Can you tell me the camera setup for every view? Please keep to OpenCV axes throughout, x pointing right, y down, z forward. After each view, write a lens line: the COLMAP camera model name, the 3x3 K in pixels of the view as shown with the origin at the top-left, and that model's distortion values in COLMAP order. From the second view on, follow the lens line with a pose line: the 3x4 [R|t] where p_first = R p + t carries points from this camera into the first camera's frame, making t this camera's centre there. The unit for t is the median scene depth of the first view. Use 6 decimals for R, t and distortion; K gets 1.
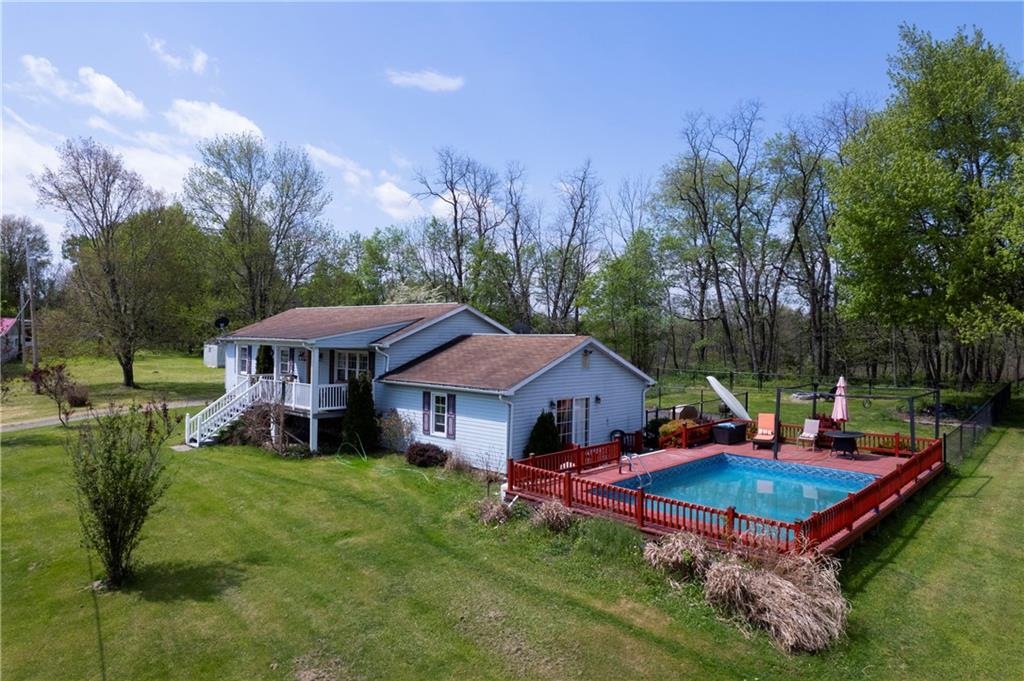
lens RADIAL K [[657.8, 0, 512.0], [0, 657.8, 340.5], [0, 0, 1]] dist [-0.061869, 0.047189]
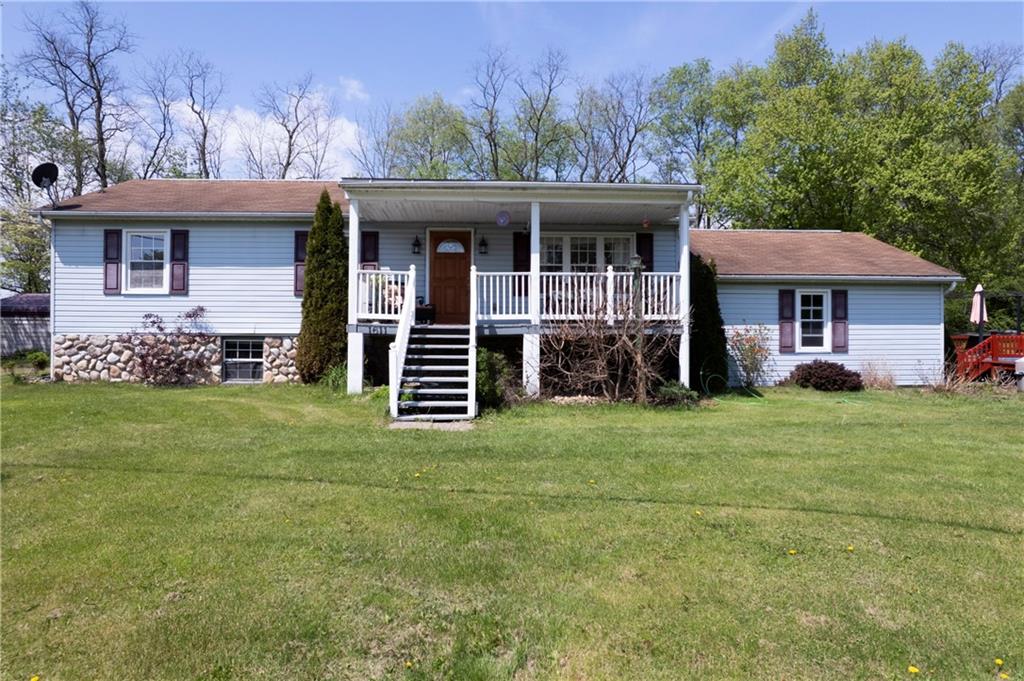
lens RADIAL K [[657.8, 0, 512.0], [0, 657.8, 340.5], [0, 0, 1]] dist [-0.061869, 0.047189]
pose [[0.688909, -0.022235, 0.724506, -0.830409], [0.014000, 0.999751, 0.017371, 0.116775], [-0.724712, -0.001824, 0.689049, 0.754995]]
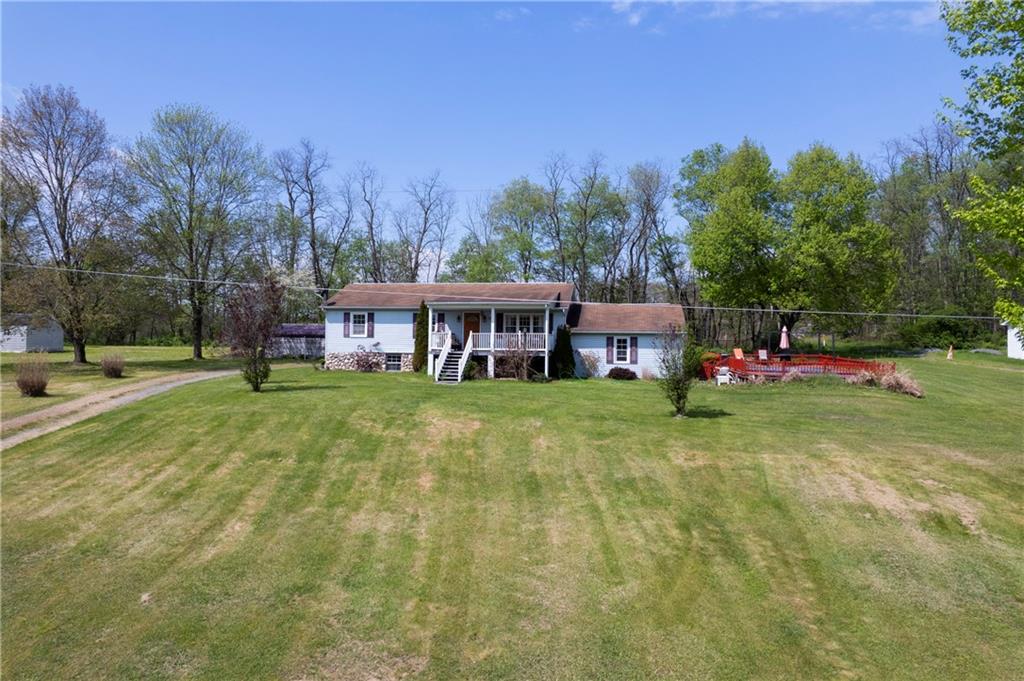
lens RADIAL K [[657.8, 0, 512.0], [0, 657.8, 340.5], [0, 0, 1]] dist [-0.061869, 0.047189]
pose [[0.828574, -0.011937, 0.559752, -1.248224], [0.007225, 0.999917, 0.010628, 0.069629], [-0.559833, -0.004762, 0.828592, -0.198246]]
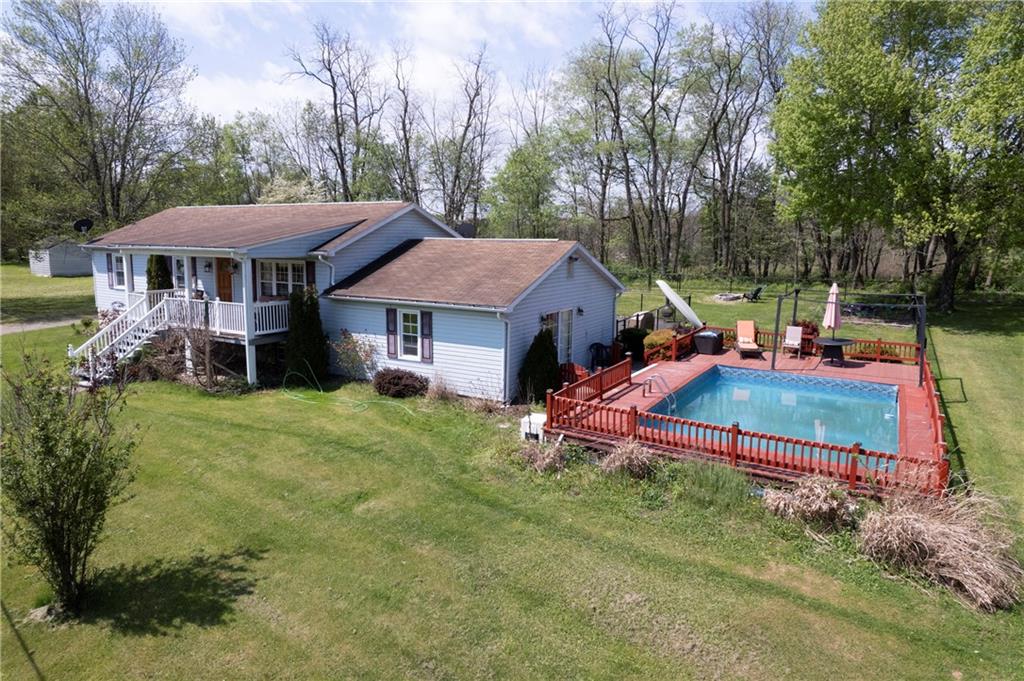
lens RADIAL K [[657.8, 0, 512.0], [0, 657.8, 340.5], [0, 0, 1]] dist [-0.061869, 0.047189]
pose [[0.975621, -0.039560, 0.215868, -0.165177], [0.005778, 0.987909, 0.154929, -0.011498], [-0.219387, -0.149905, 0.964053, 0.147953]]
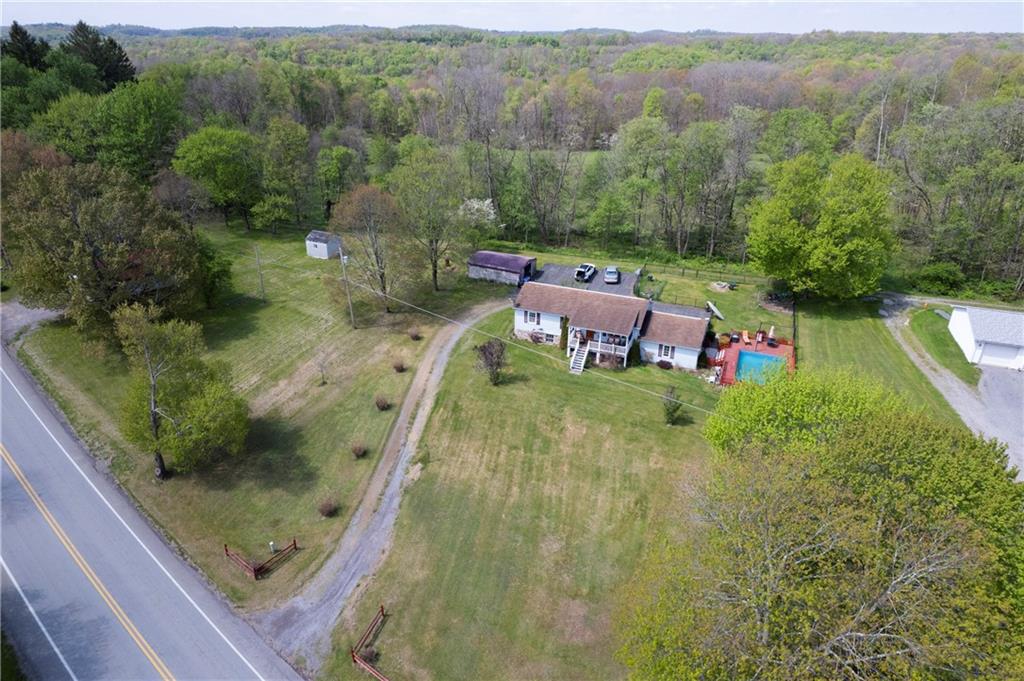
lens RADIAL K [[657.8, 0, 512.0], [0, 657.8, 340.5], [0, 0, 1]] dist [-0.061869, 0.047189]
pose [[0.924528, -0.167589, 0.342289, -1.874310], [0.003080, 0.901384, 0.433009, -1.306726], [-0.381101, -0.399275, 0.833871, -1.333679]]
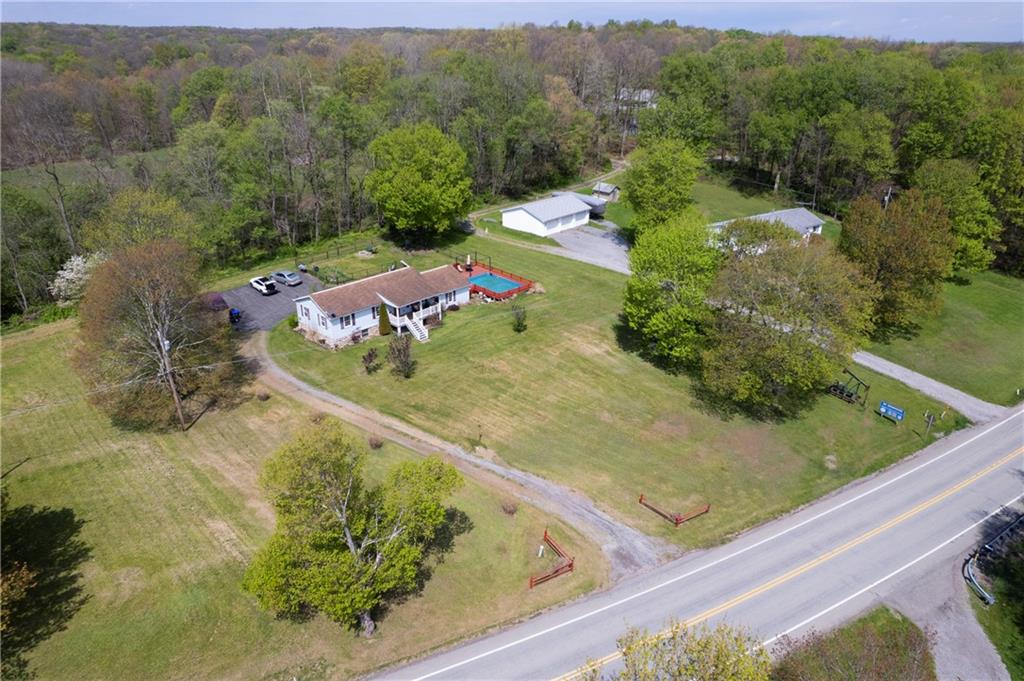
lens RADIAL K [[657.8, 0, 512.0], [0, 657.8, 340.5], [0, 0, 1]] dist [-0.061869, 0.047189]
pose [[-0.010556, -0.438047, 0.898890, -3.702067], [-0.017654, 0.898882, 0.437836, -1.362431], [-0.999788, -0.011247, -0.017222, 0.687033]]
